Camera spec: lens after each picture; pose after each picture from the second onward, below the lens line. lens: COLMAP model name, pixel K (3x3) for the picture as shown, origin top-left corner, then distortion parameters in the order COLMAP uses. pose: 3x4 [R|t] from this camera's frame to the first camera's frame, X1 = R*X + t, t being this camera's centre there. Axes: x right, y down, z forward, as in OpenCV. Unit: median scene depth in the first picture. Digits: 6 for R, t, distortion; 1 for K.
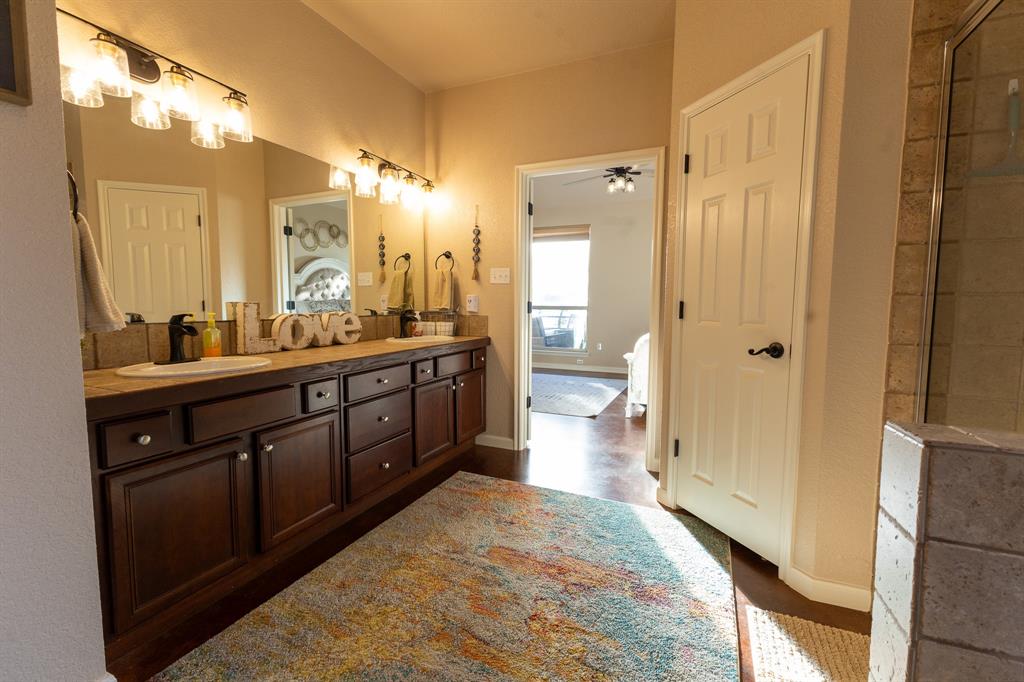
lens RADIAL K [[447.7, 0, 514.3], [0, 447.7, 339.3], [0, 0, 1]] dist [0.005154, -0.000858]
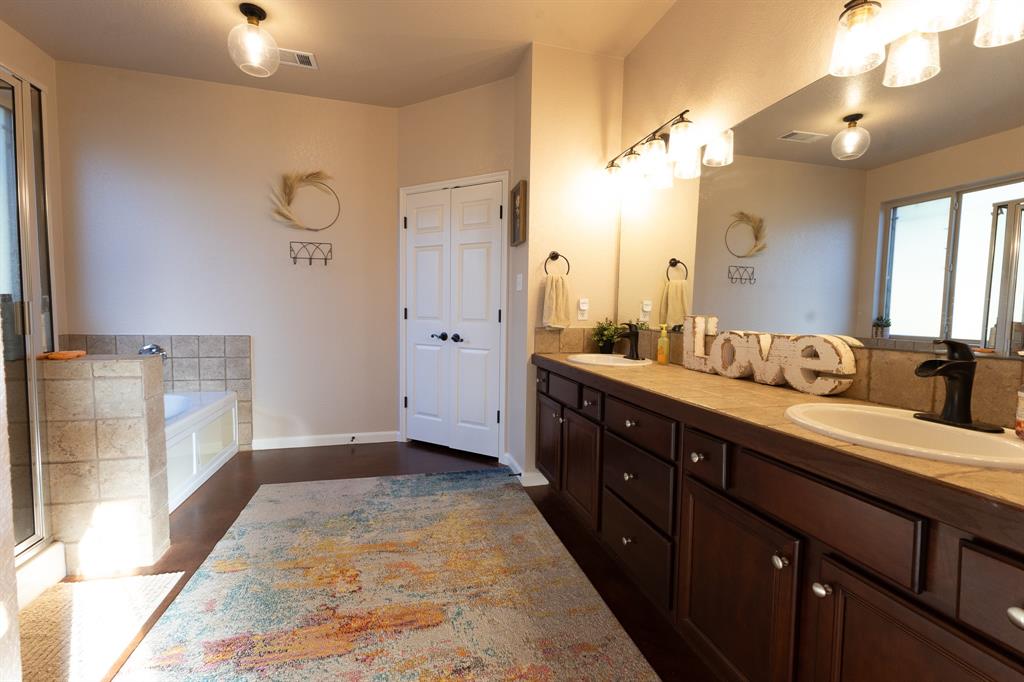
lens RADIAL K [[447.7, 0, 522.5], [0, 447.7, 341.6], [0, 0, 1]] dist [0.005154, -0.000858]
pose [[-0.776410, 0.021545, -0.629860, 0.282951], [-0.072572, 0.989711, 0.123313, -0.108856], [0.626036, 0.141452, -0.766857, 1.374279]]
